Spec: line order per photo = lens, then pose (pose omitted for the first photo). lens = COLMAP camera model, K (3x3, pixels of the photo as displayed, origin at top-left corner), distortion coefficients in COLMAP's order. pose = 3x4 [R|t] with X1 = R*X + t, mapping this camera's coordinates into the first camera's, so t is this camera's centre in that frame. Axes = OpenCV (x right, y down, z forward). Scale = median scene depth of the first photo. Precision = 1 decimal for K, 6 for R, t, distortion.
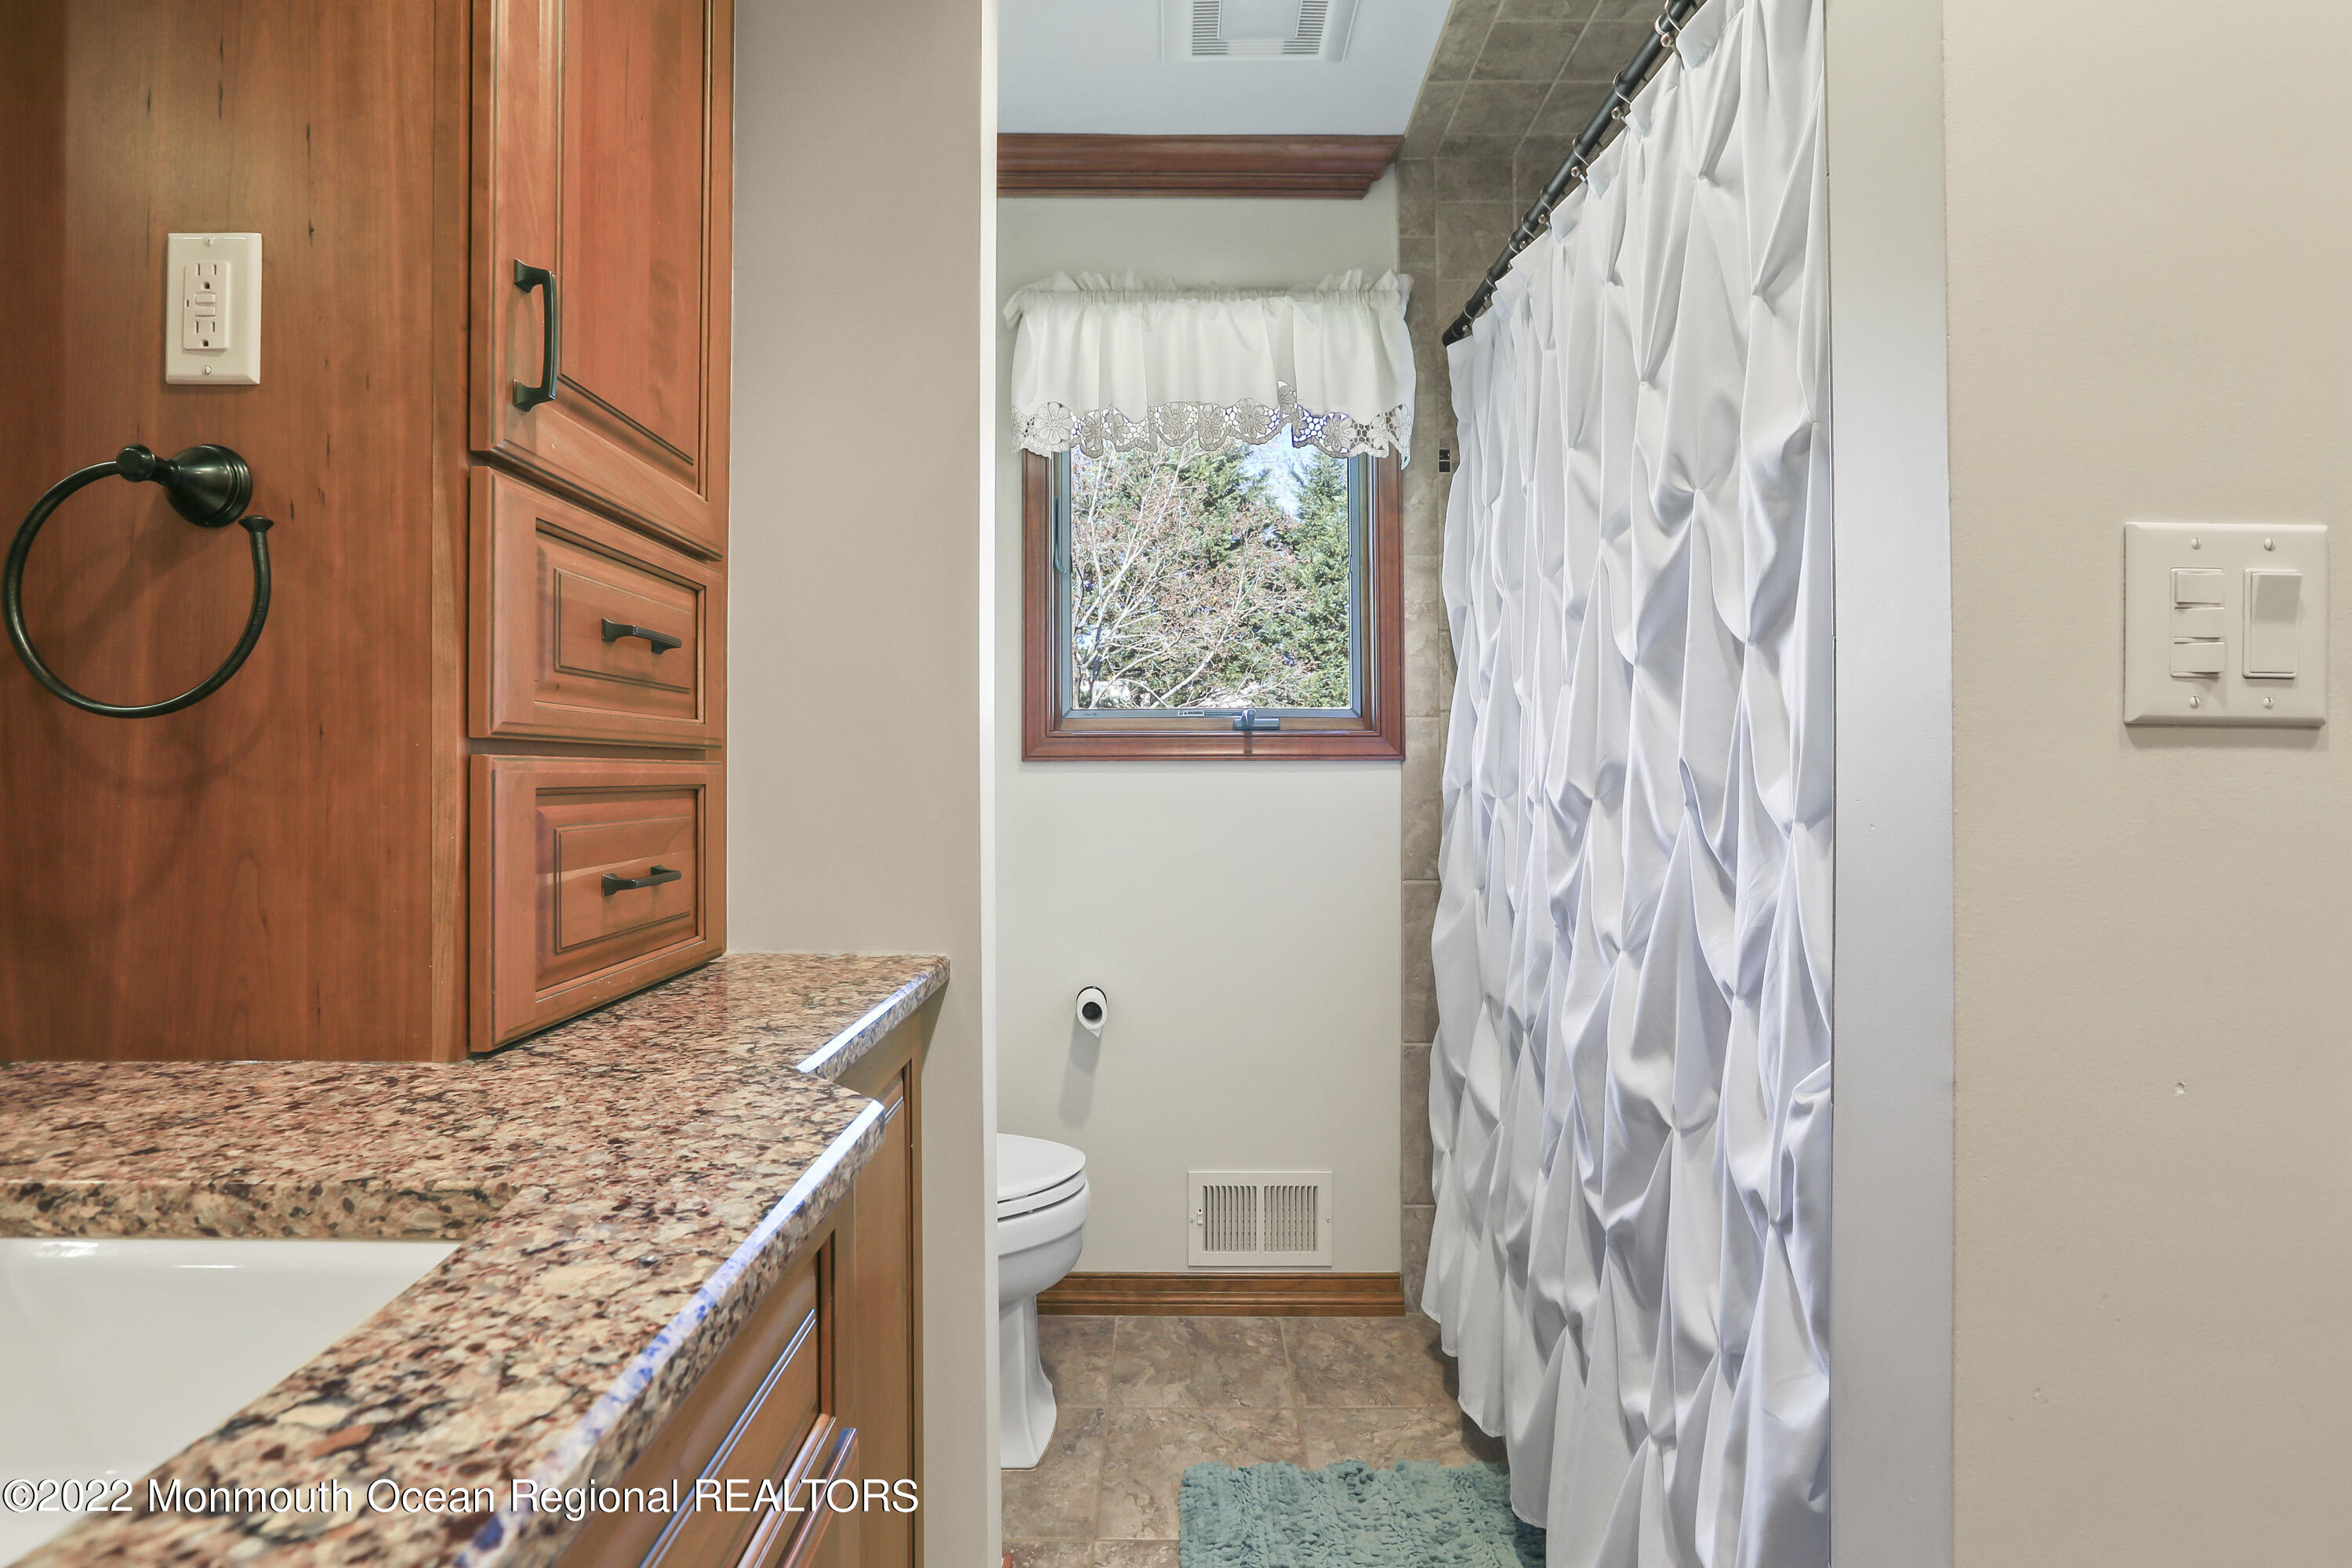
lens RADIAL K [[1113.1, 0, 1170.8], [0, 1113.1, 761.1], [0, 0, 1]] dist [-0.044106, 0.022568]
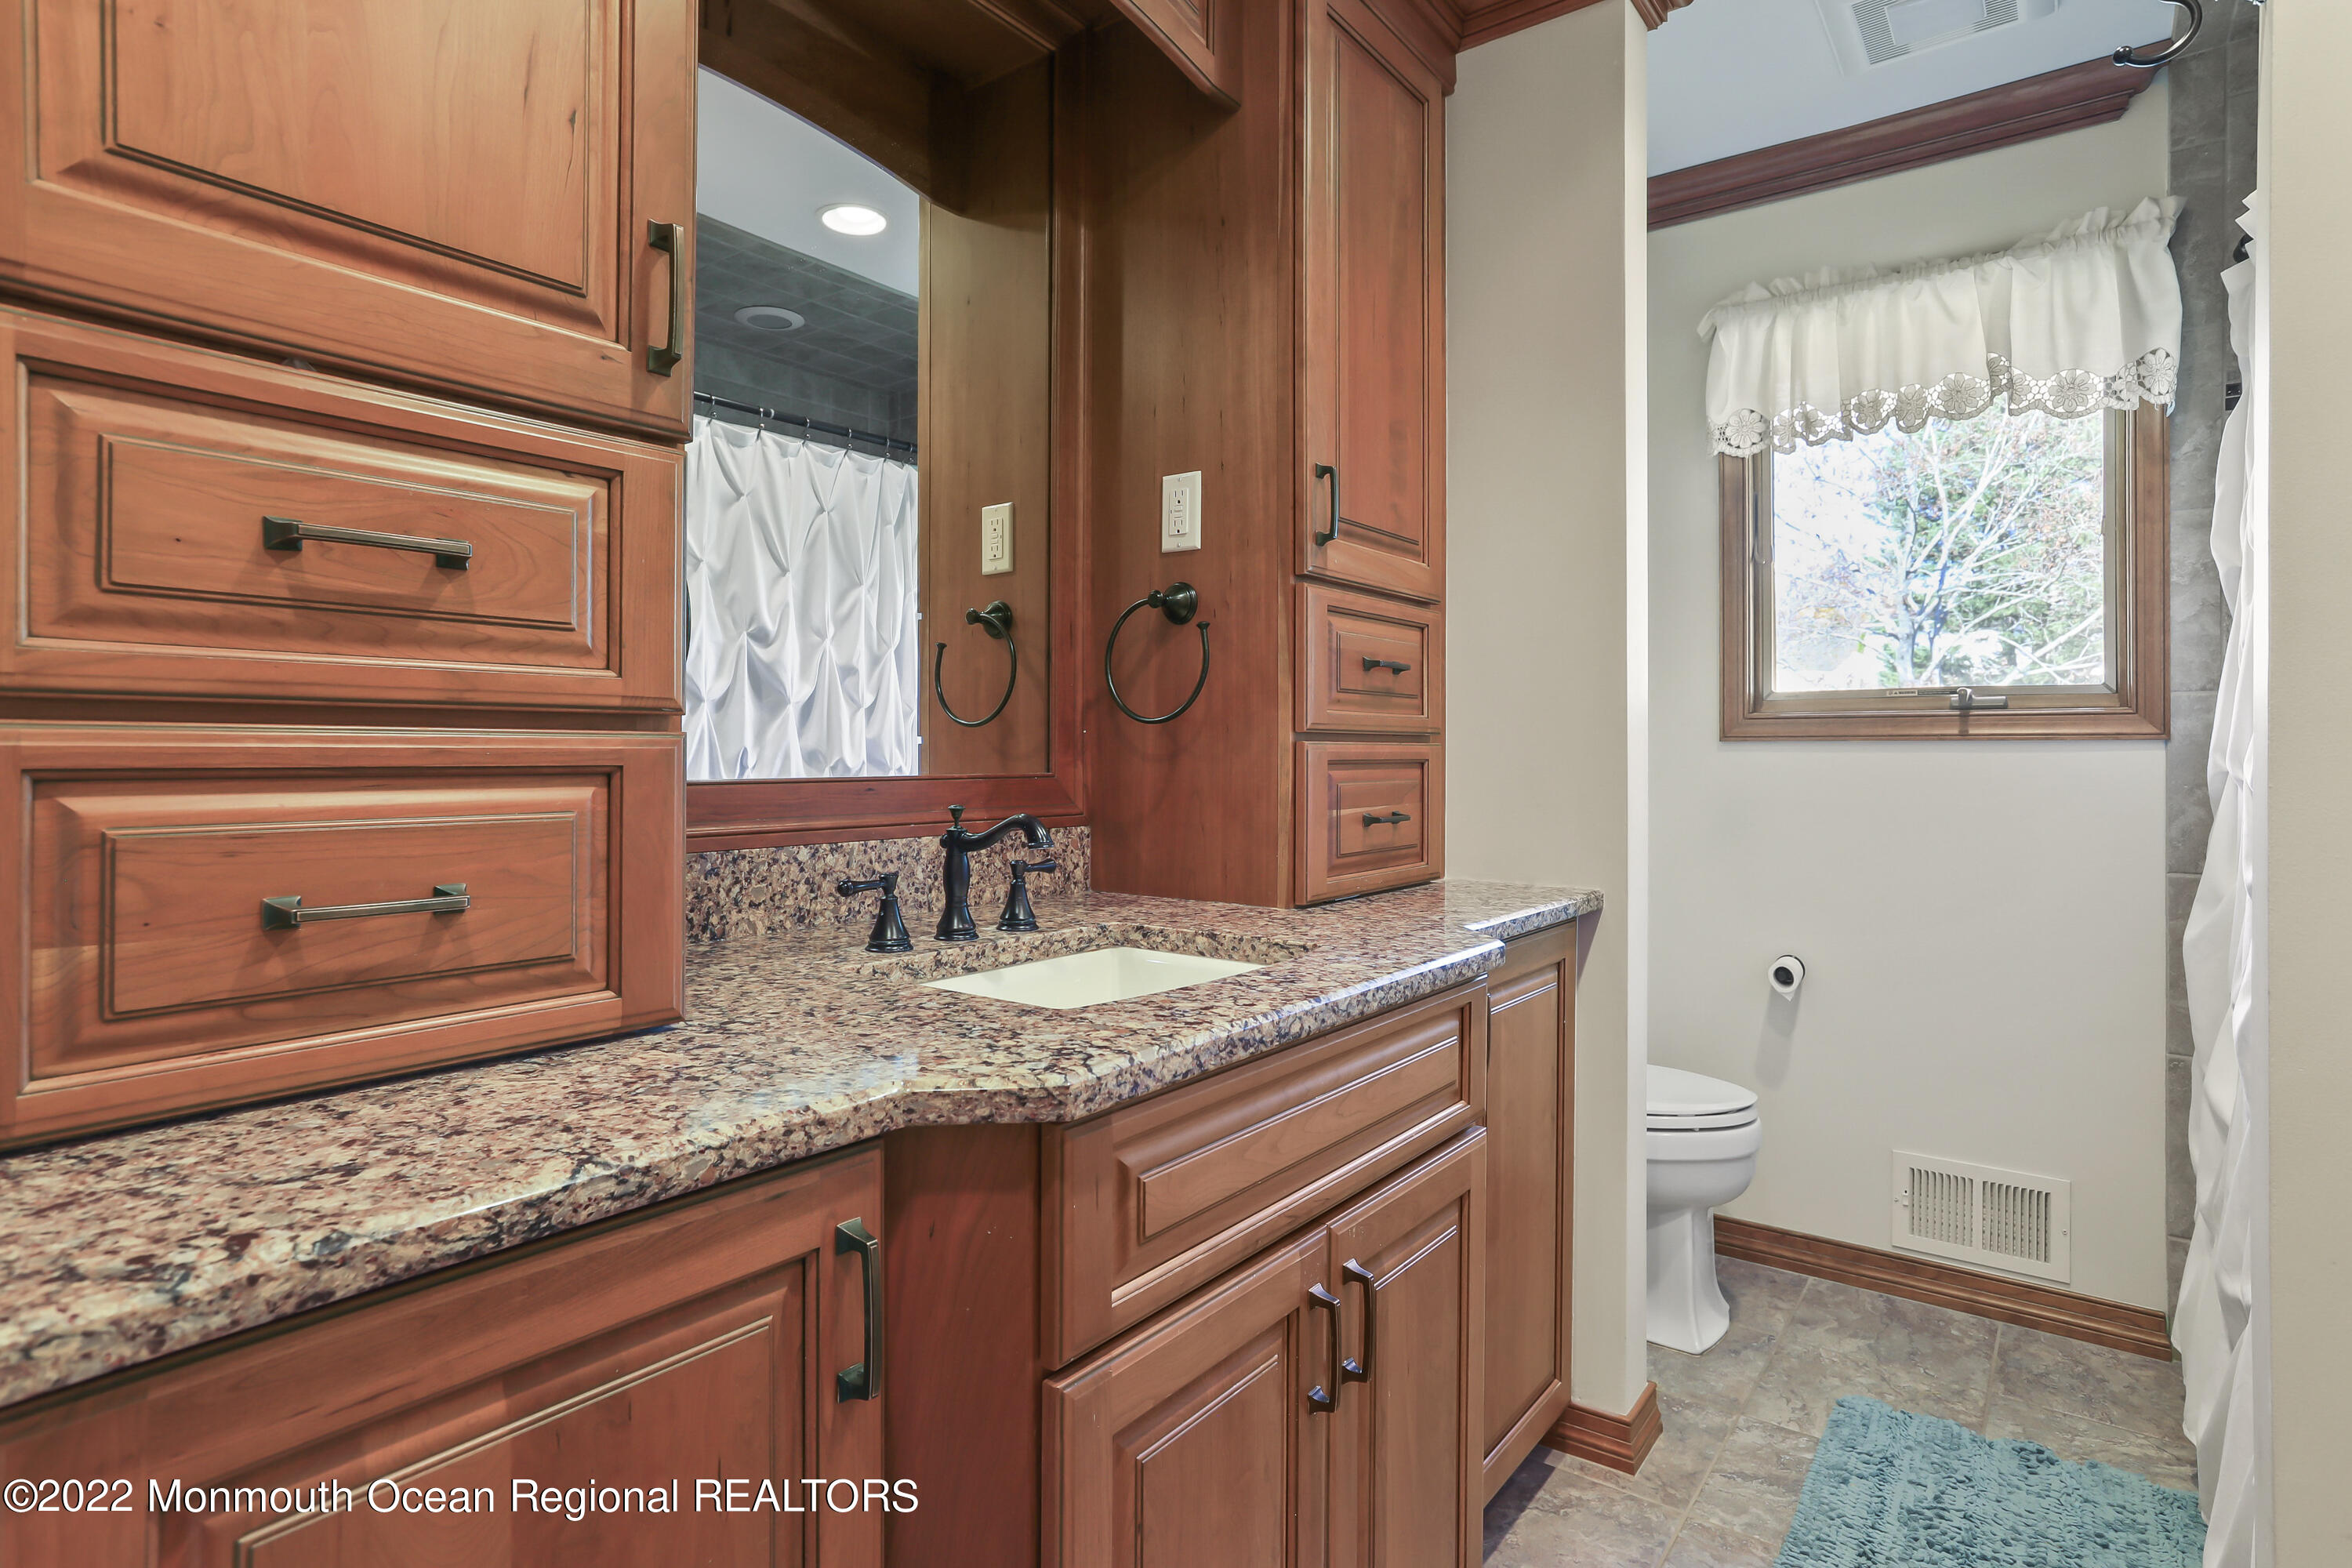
lens RADIAL K [[1218.9, 0, 1176.0], [0, 1218.9, 784.0], [0, 0, 1]] dist [-0.042214, 0.020922]
pose [[0.802782, 0.018948, -0.595972, 0.301173], [0.003775, 0.999313, 0.036857, -0.007339], [0.596261, -0.031838, 0.802159, -0.548452]]
